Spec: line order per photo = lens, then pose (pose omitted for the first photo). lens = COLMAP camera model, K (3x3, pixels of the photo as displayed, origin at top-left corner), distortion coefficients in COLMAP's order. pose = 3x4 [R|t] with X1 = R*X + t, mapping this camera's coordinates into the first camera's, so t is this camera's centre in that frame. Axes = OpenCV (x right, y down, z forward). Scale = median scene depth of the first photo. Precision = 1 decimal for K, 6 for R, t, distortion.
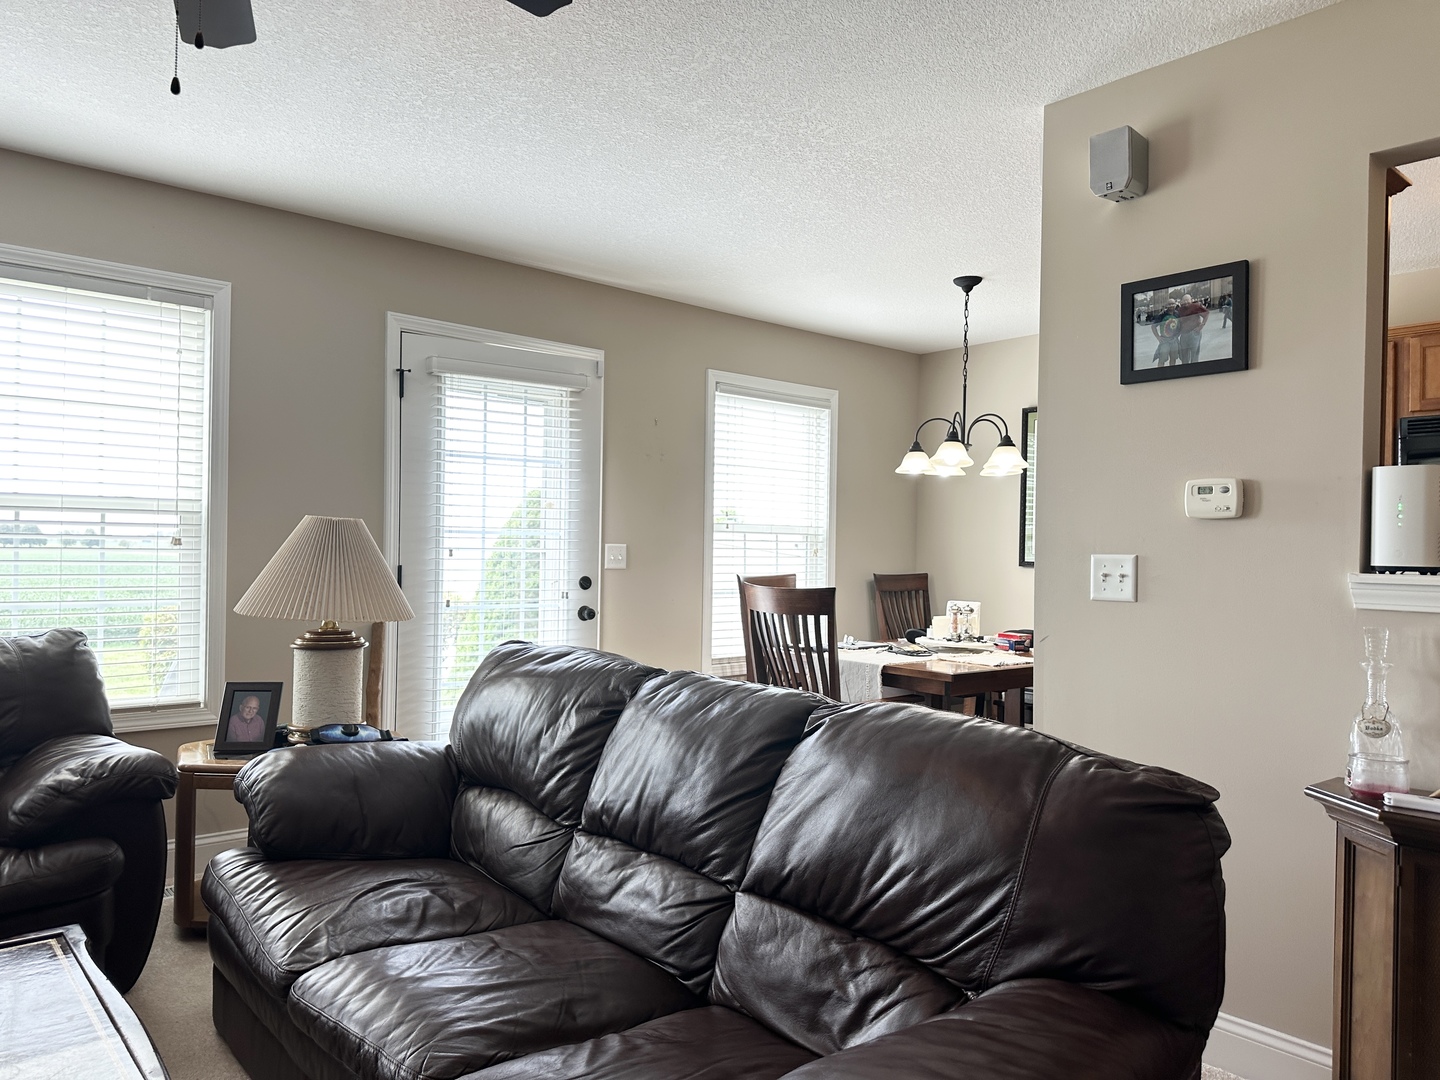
lens RADIAL K [[1017.7, 0, 720.0], [0, 1017.7, 540.0], [0, 0, 1]] dist [0.157213, -0.230935]
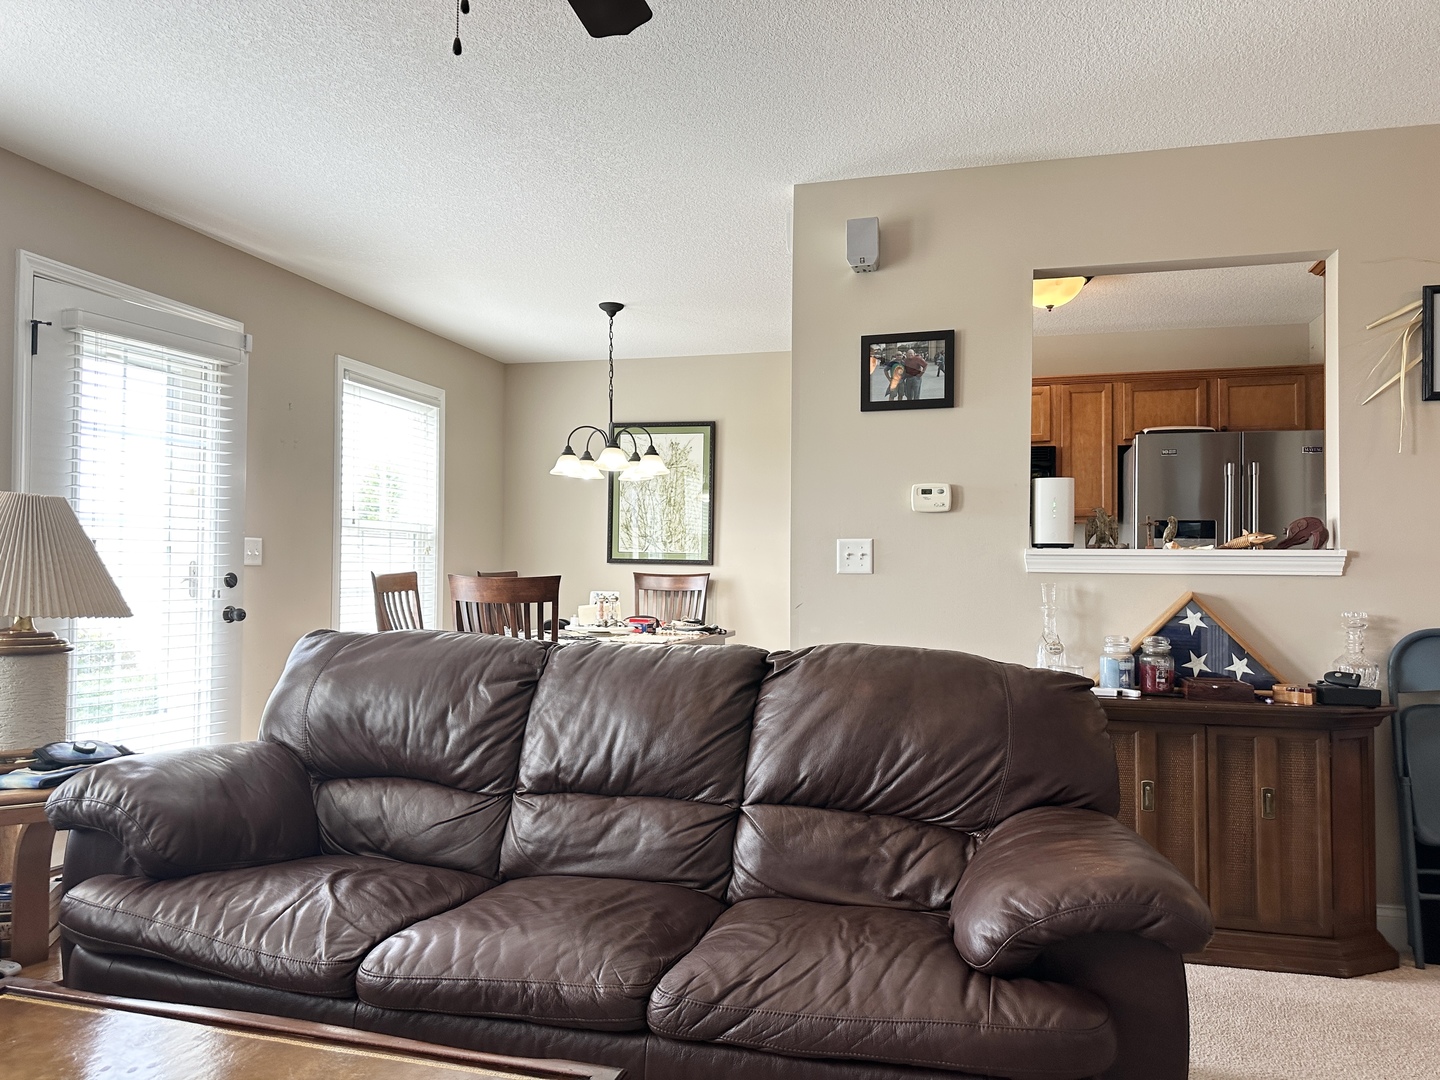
lens RADIAL K [[1017.9, 0, 720.0], [0, 1017.9, 540.0], [0, 0, 1]] dist [0.223465, -0.348746]
pose [[0.830811, 0.006657, 0.556515, -0.534363], [0.000681, 0.999916, -0.012977, 0.035207], [-0.556554, 0.011160, 0.830737, 0.007940]]
